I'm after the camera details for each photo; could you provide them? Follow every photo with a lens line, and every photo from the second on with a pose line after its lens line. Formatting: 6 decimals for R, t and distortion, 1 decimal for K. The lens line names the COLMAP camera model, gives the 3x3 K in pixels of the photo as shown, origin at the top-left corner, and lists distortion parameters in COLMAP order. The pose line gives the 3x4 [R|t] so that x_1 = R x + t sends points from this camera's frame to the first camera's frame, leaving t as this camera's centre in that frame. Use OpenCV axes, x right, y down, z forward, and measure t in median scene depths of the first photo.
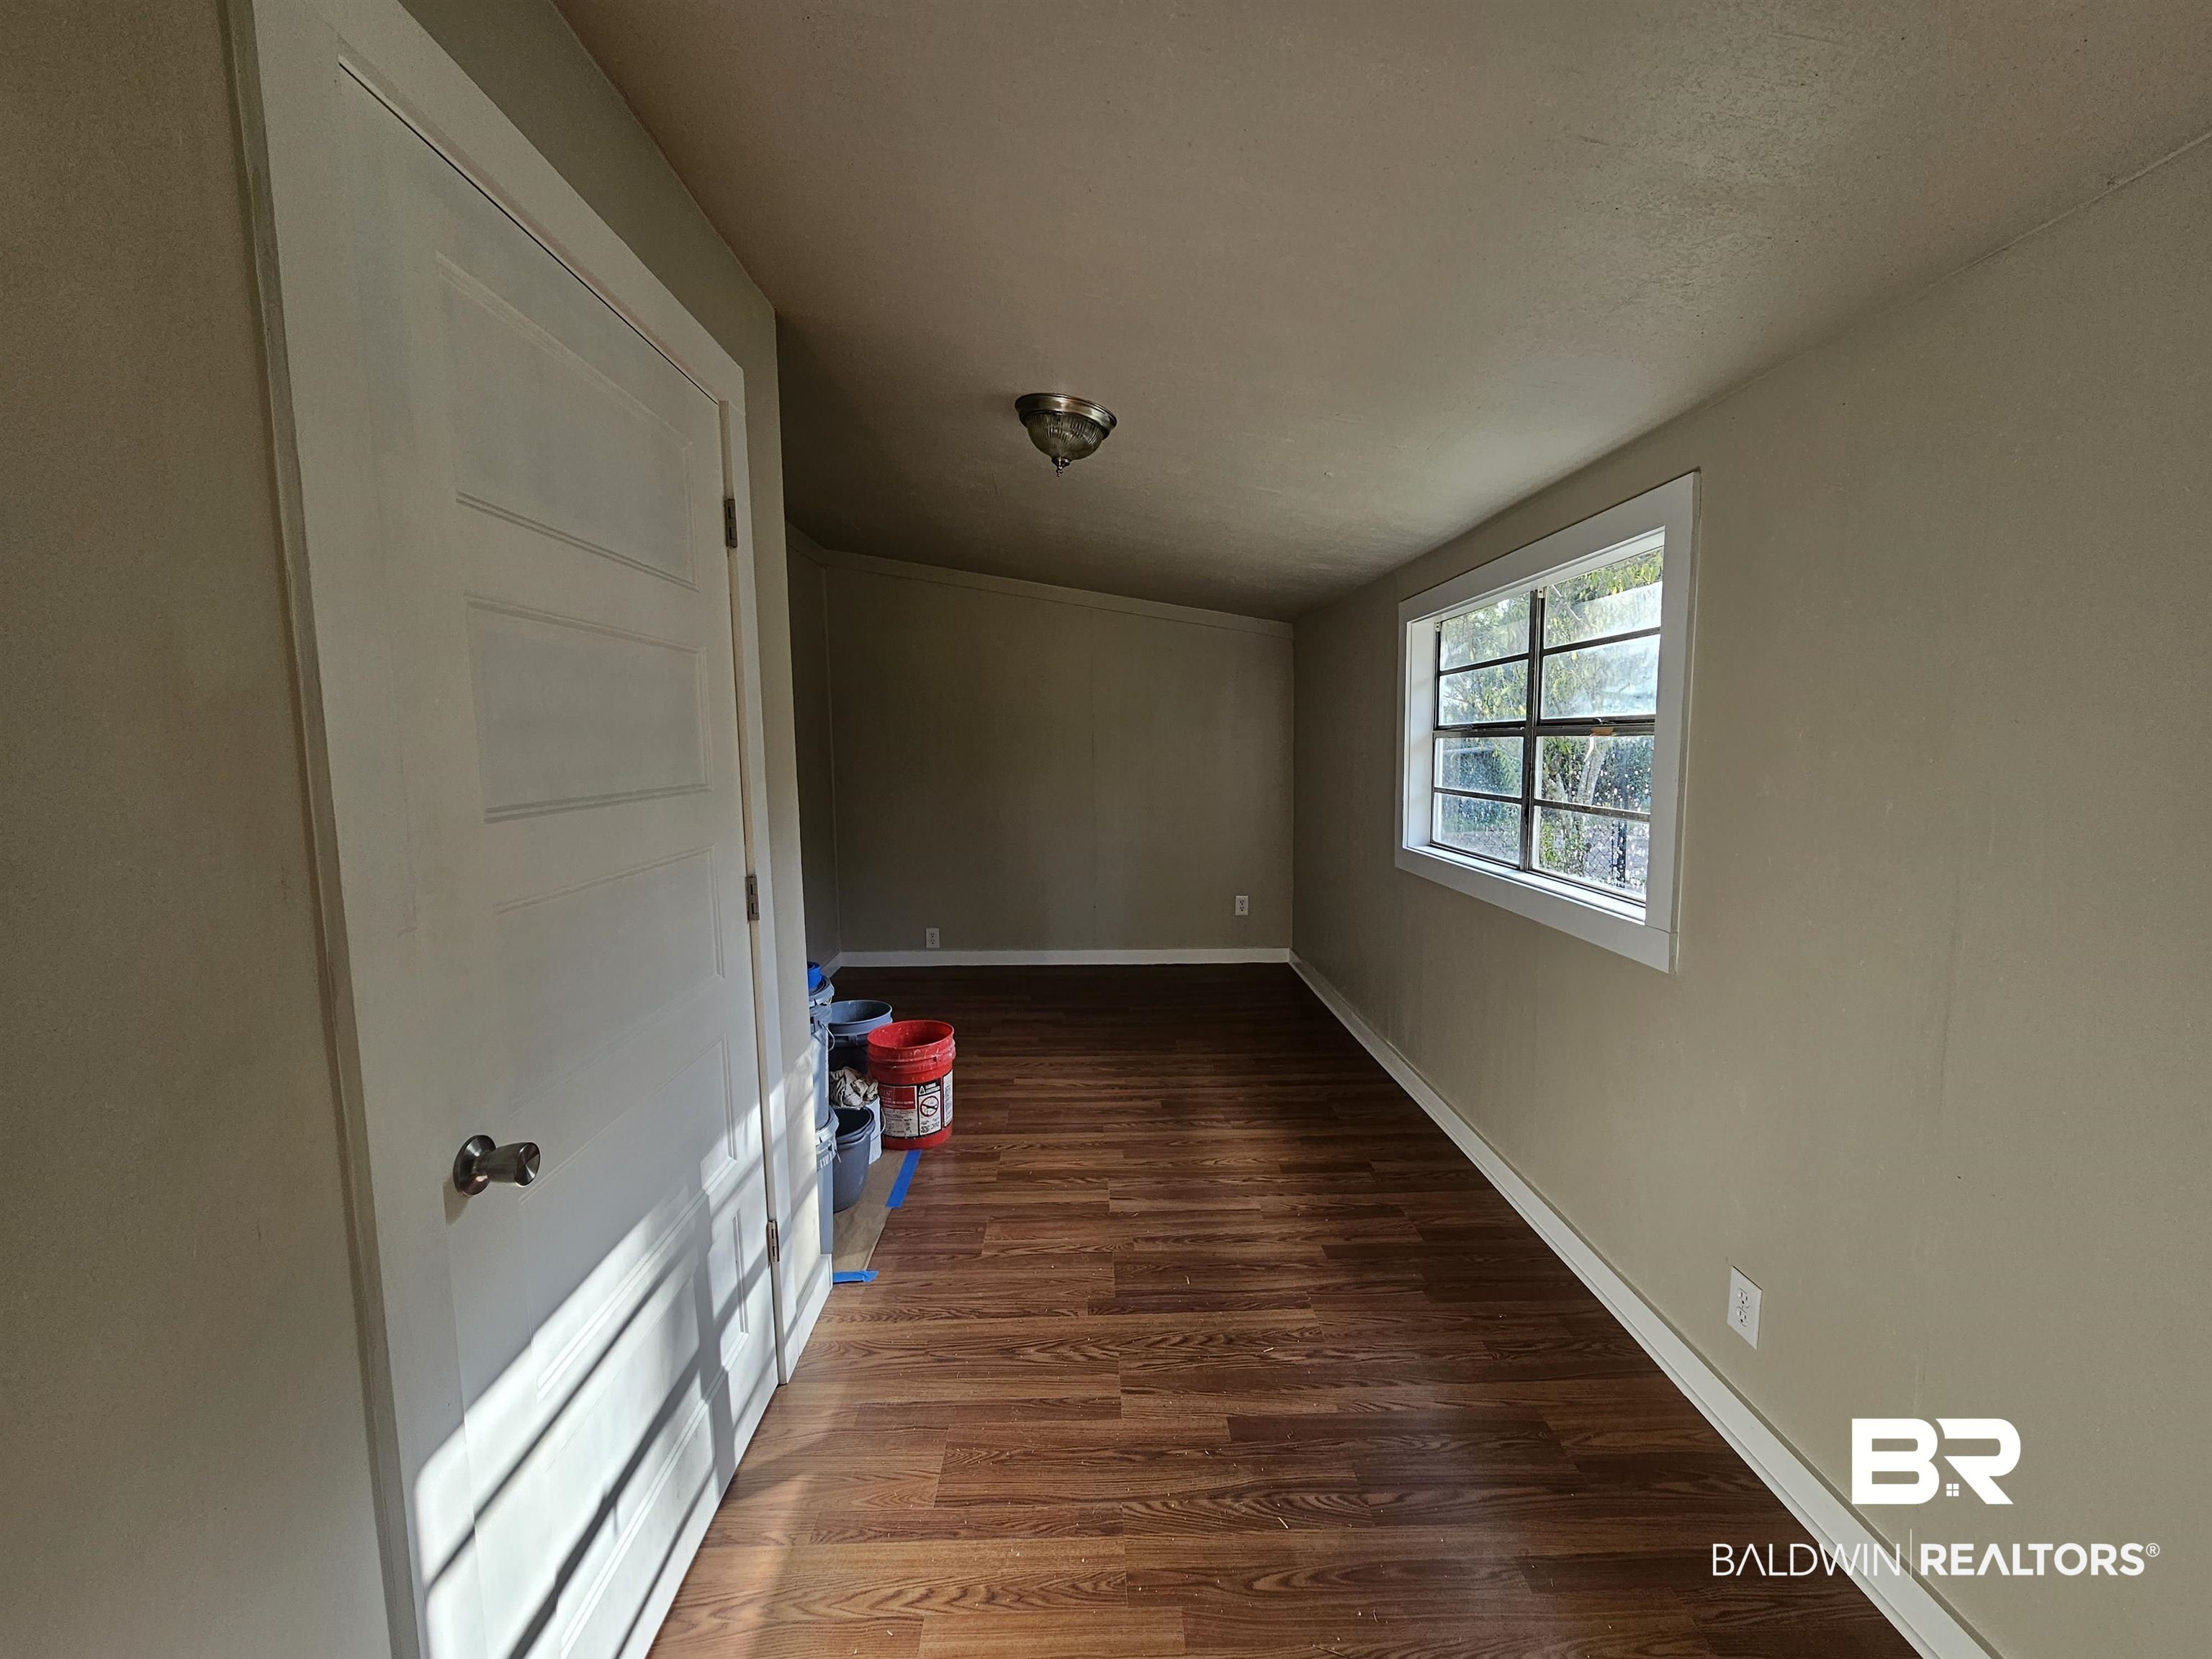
lens RADIAL K [[901.8, 0, 1113.5], [0, 901.8, 831.8], [0, 0, 1]] dist [-0.008134, 0.004492]
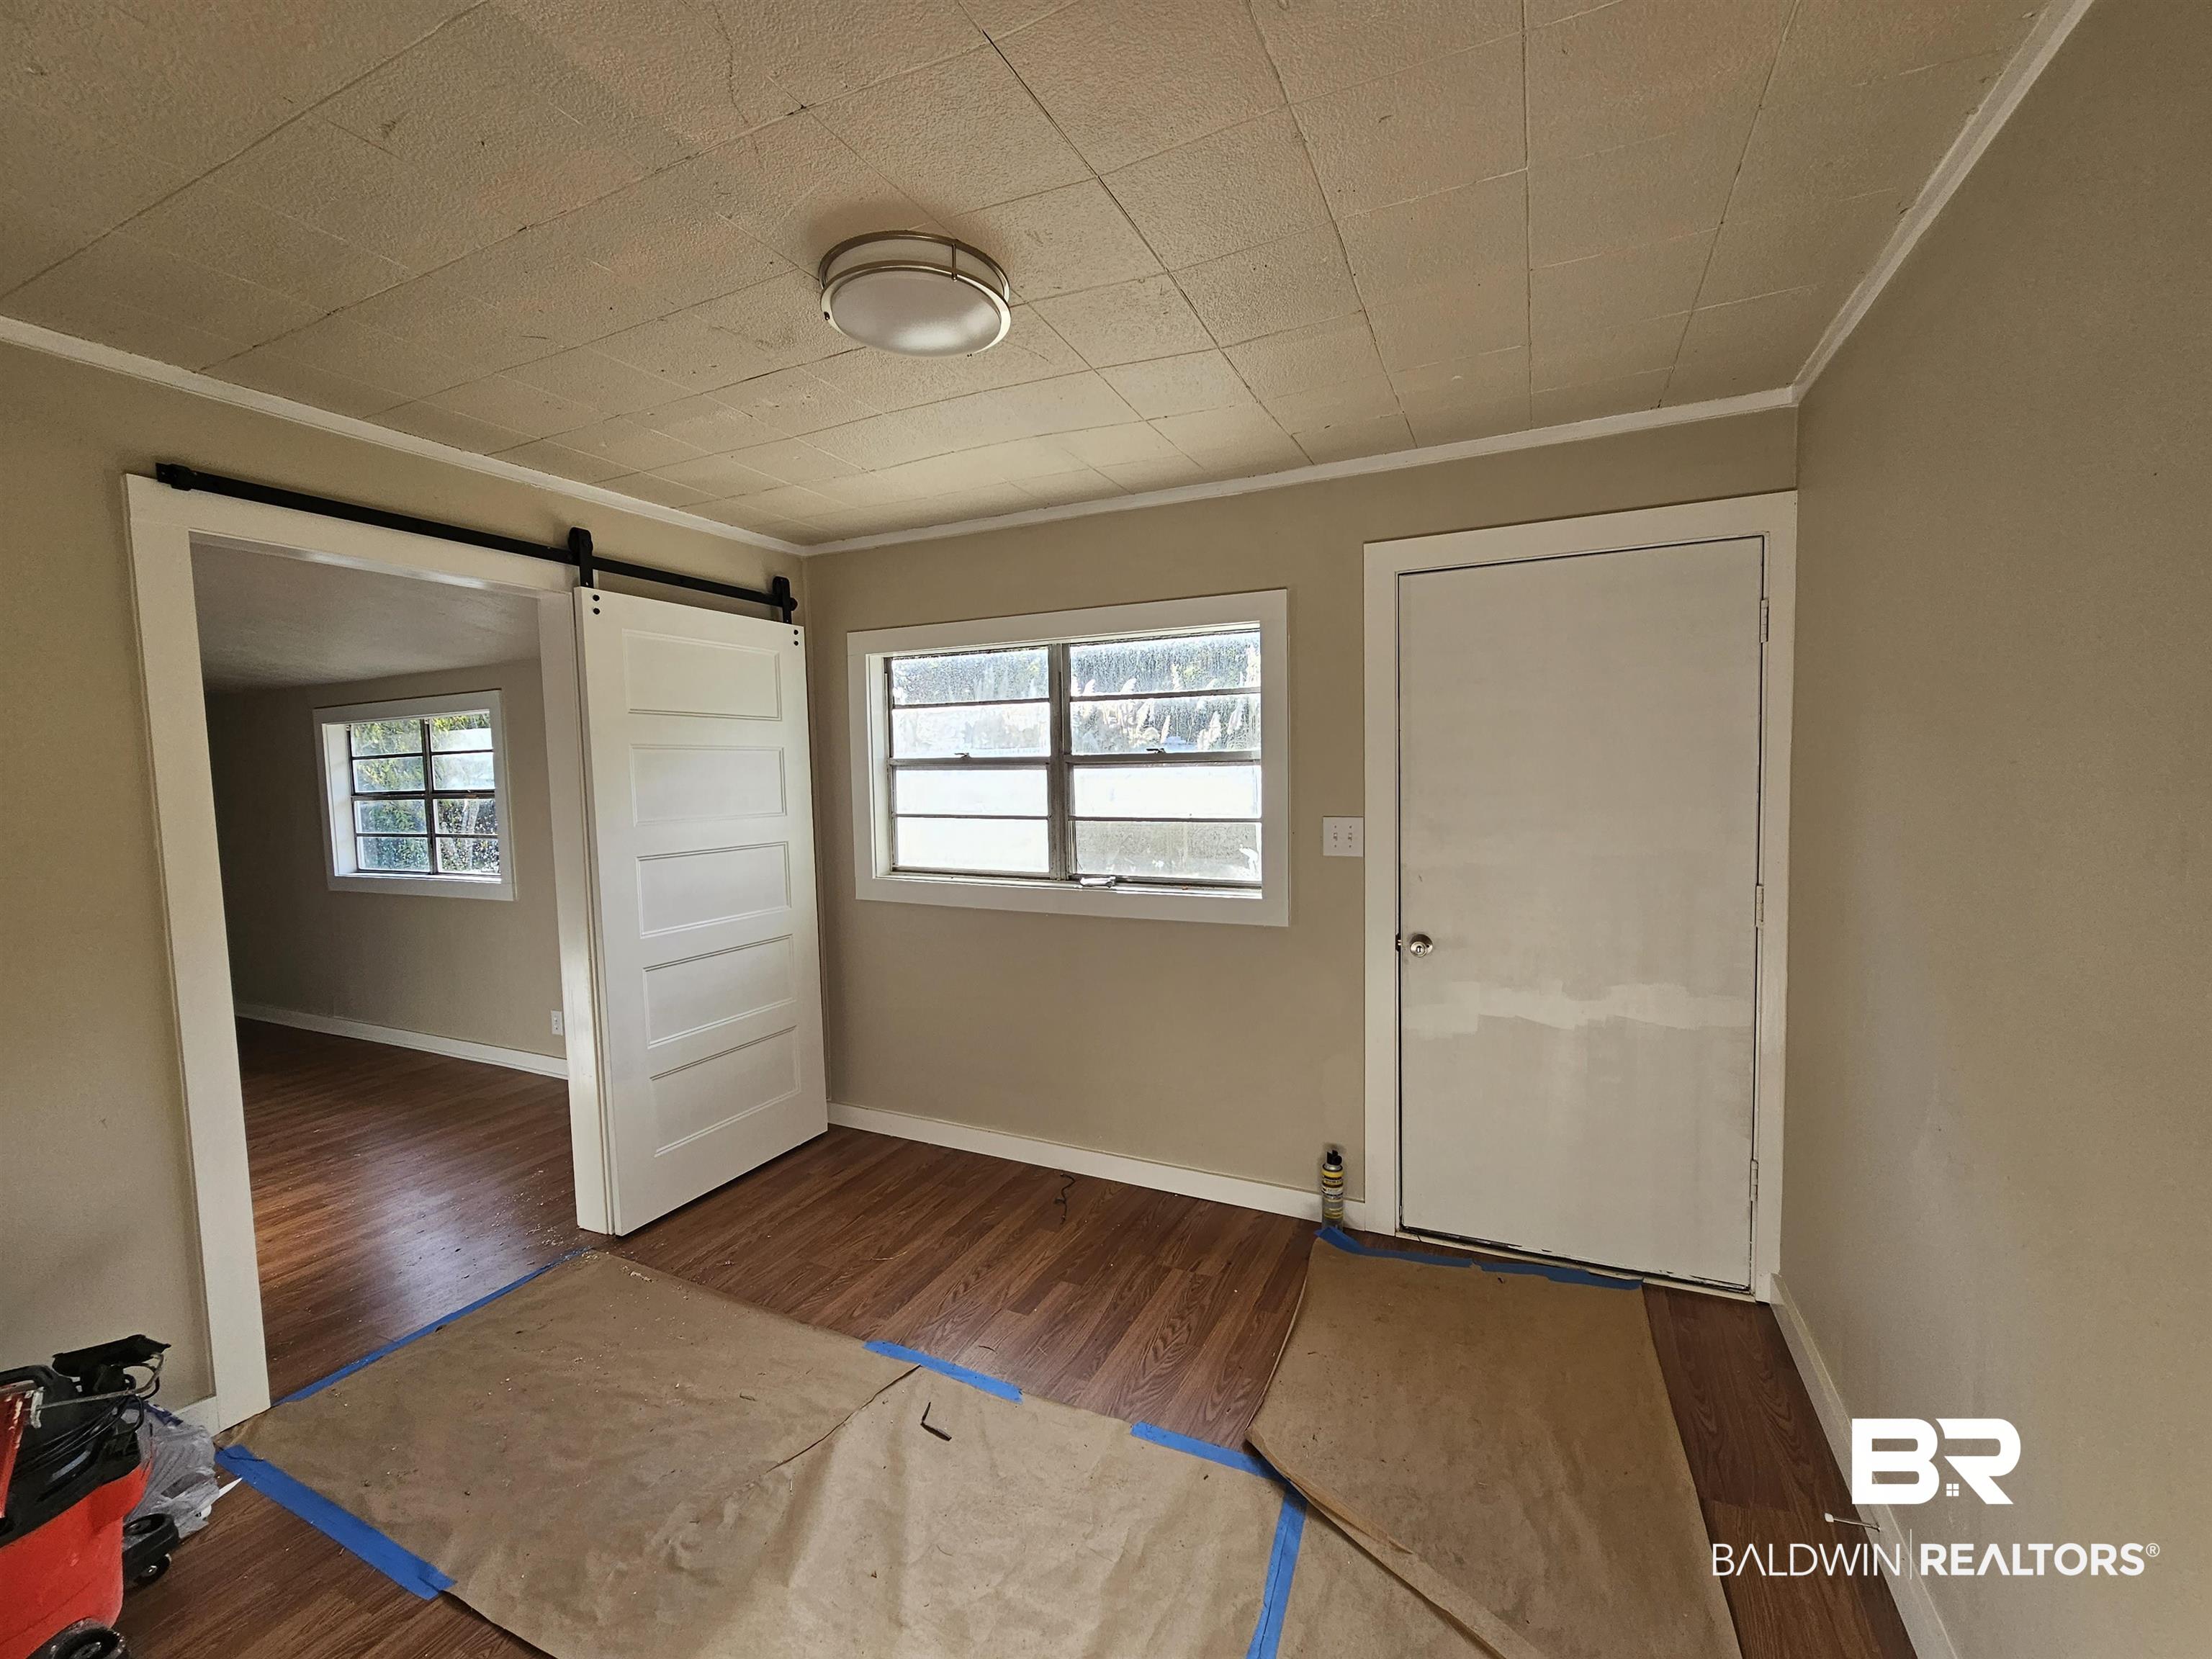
lens RADIAL K [[901.8, 0, 1113.5], [0, 901.8, 831.8], [0, 0, 1]] dist [-0.008134, 0.004492]
pose [[0.450079, -0.064109, 0.890684, -0.516593], [0.111014, 0.993699, 0.015426, 0.081907], [-0.886061, 0.091936, 0.454360, -1.006204]]
